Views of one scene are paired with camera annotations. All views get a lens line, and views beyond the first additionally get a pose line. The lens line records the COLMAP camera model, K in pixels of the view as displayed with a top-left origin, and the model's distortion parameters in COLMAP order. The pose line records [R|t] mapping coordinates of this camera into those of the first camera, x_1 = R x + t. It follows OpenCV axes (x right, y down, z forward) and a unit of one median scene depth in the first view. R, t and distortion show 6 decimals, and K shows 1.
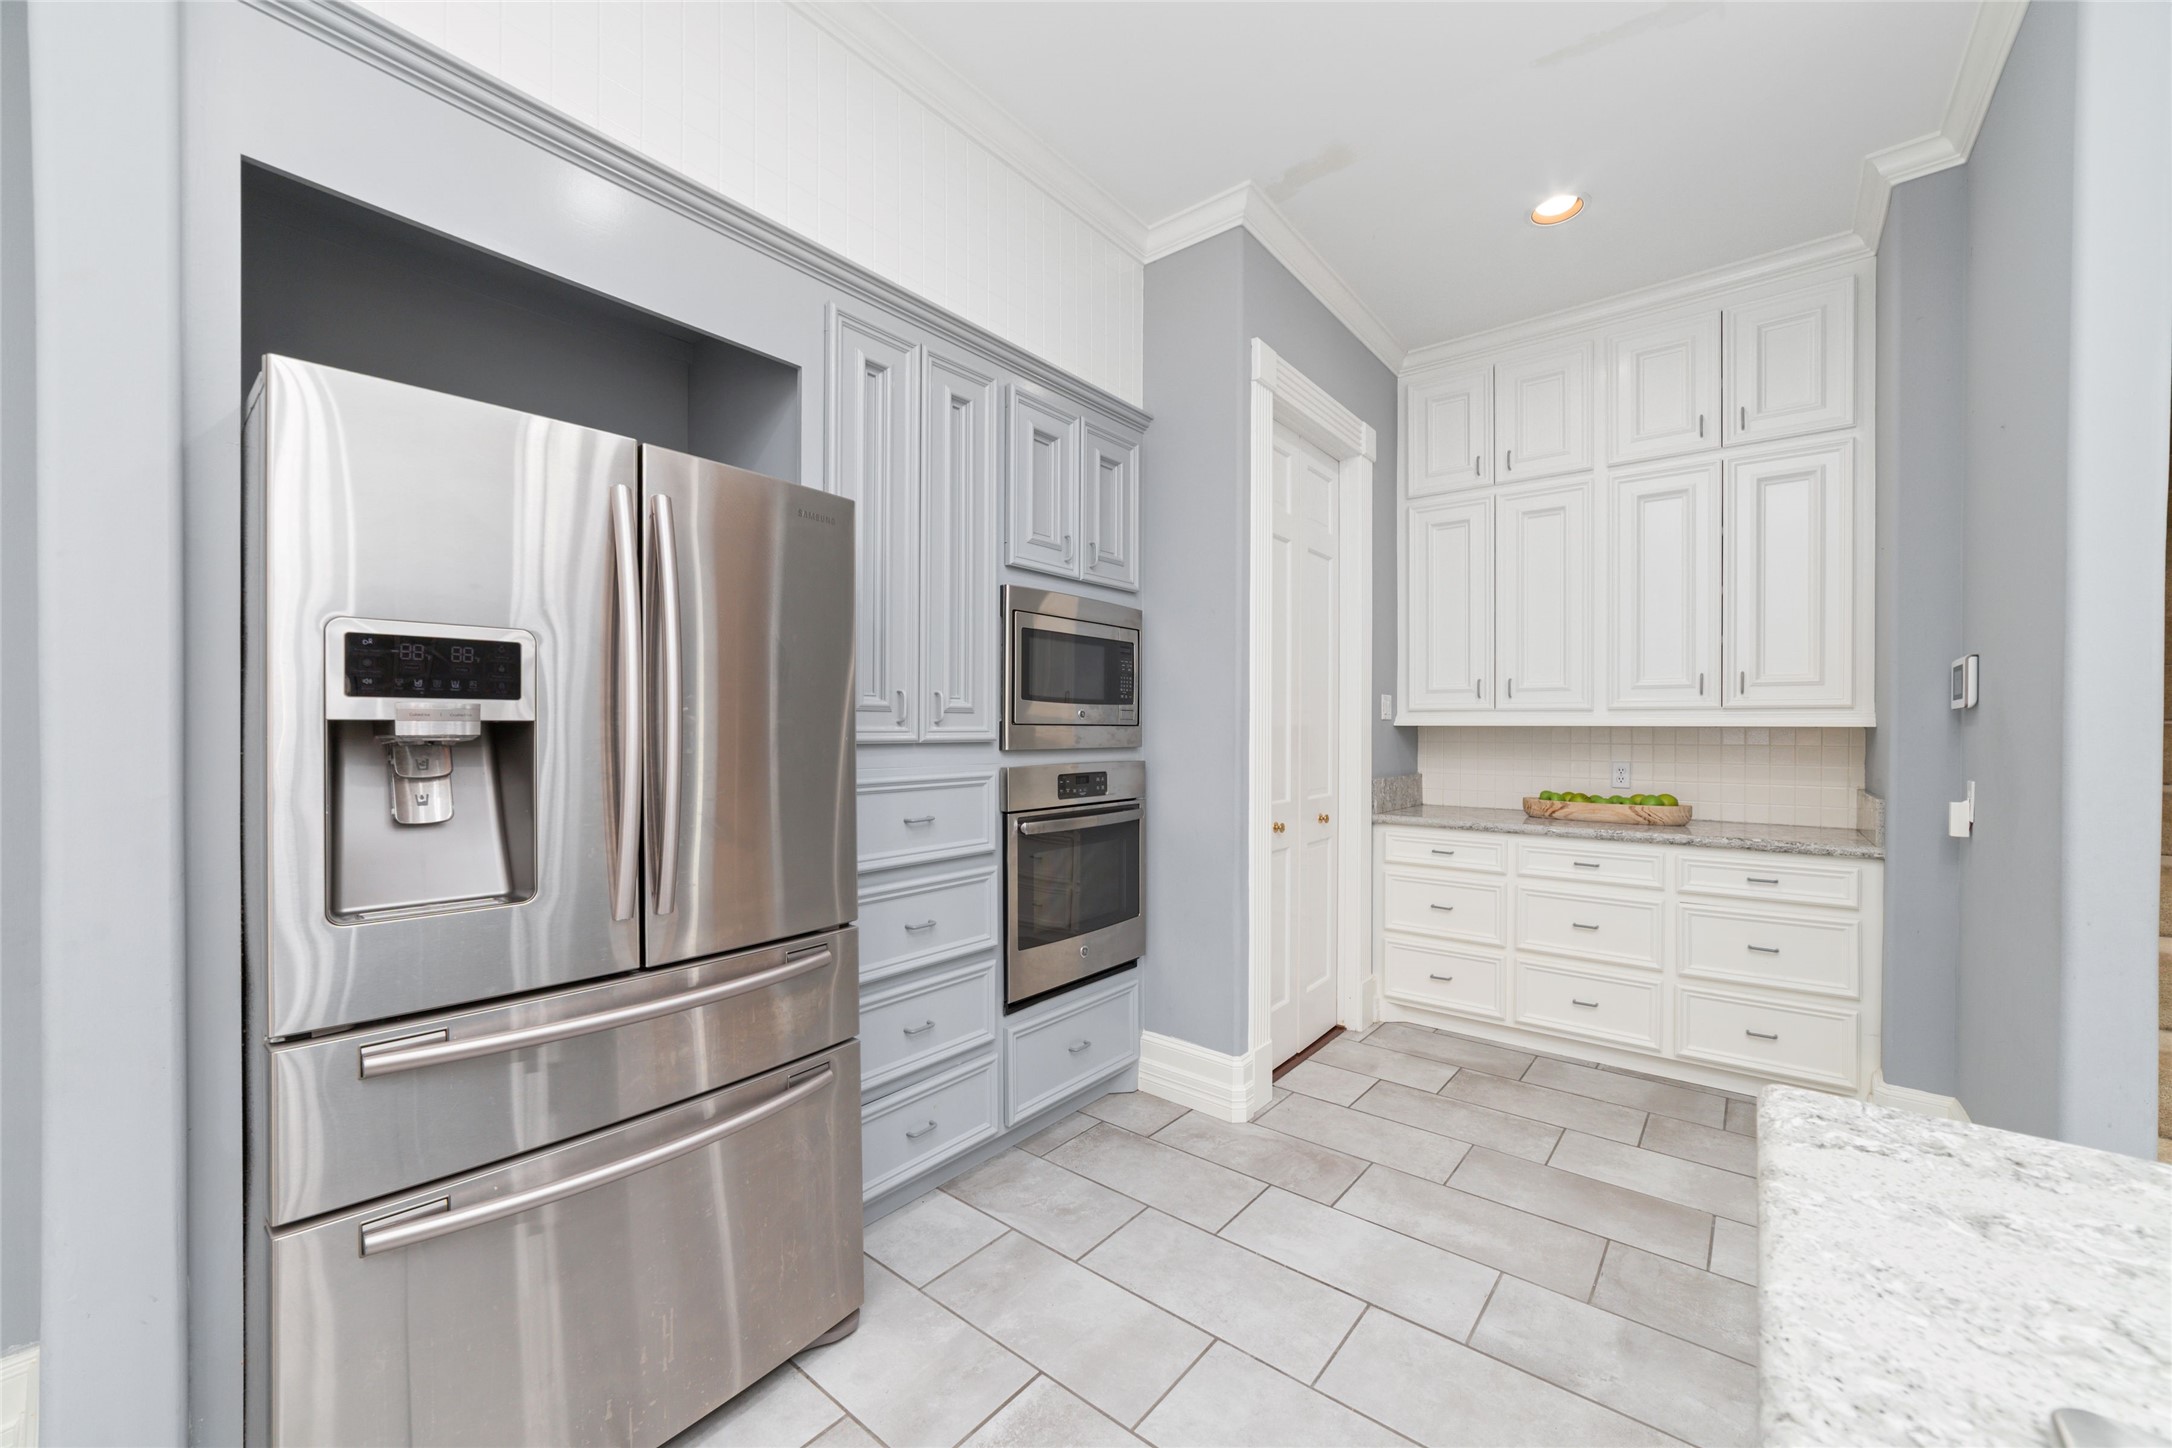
lens RADIAL K [[826.6, 0, 1091.1], [0, 826.6, 732.1], [0, 0, 1]] dist [-0.016903, 0.000762]
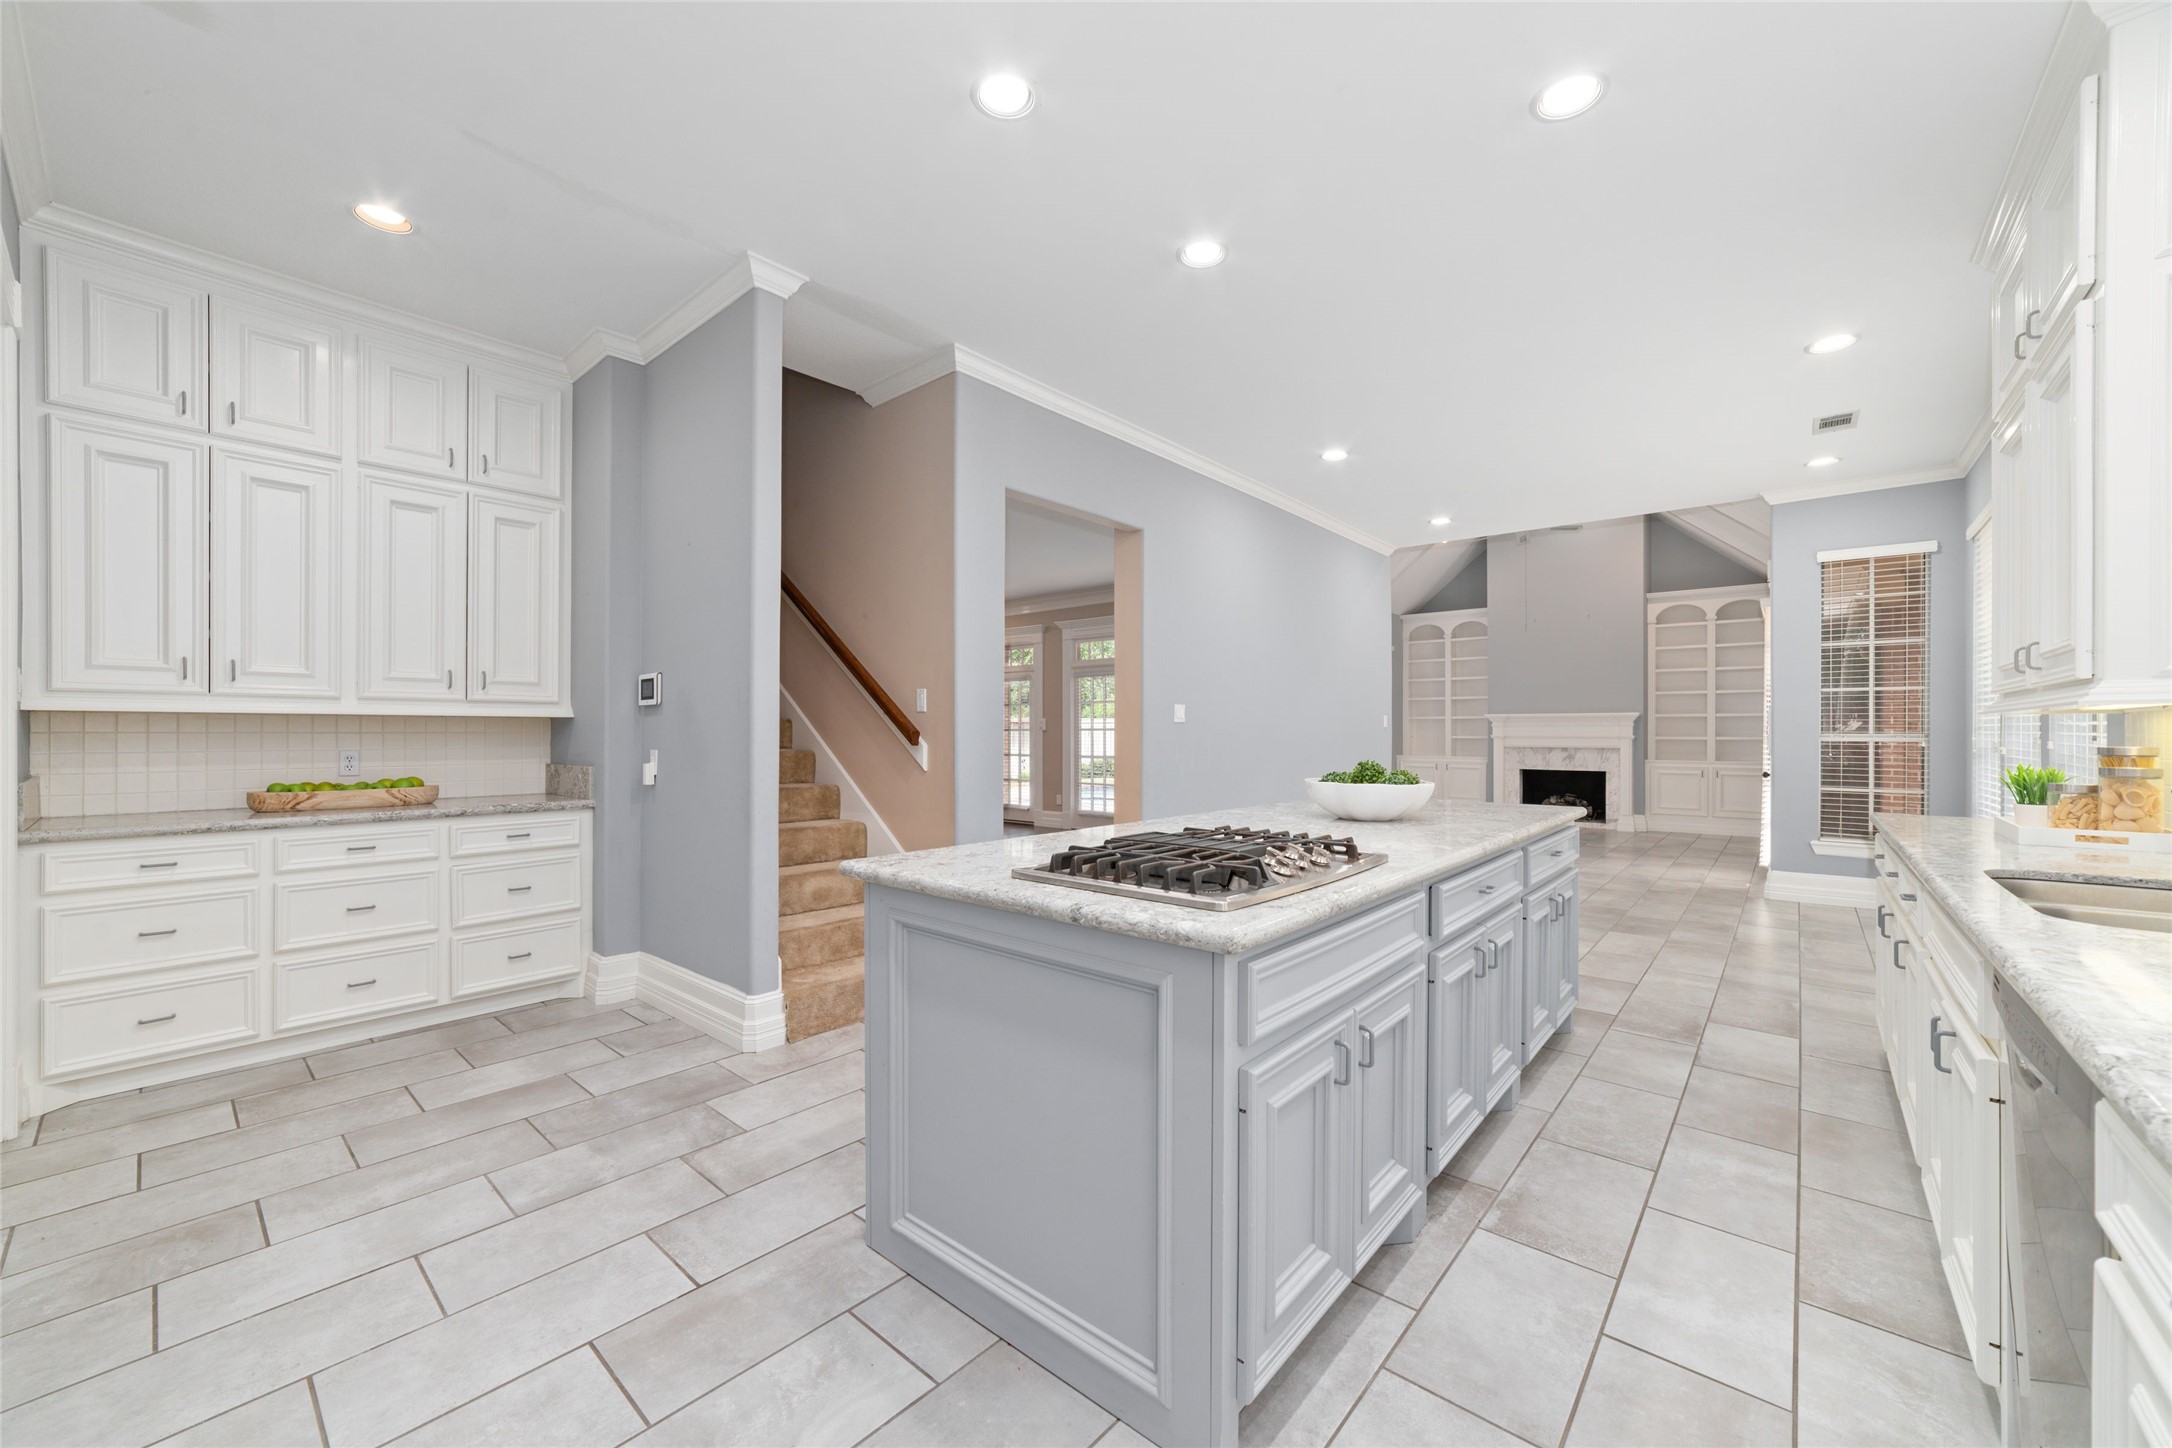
lens RADIAL K [[826.6, 0, 1089.4], [0, 826.6, 730.4], [0, 0, 1]] dist [-0.016903, 0.000762]
pose [[0.028201, -0.003104, 0.999597, -0.392637], [0.000793, 0.999995, 0.003083, 0.011035], [-0.999602, 0.000705, 0.028203, 0.058537]]
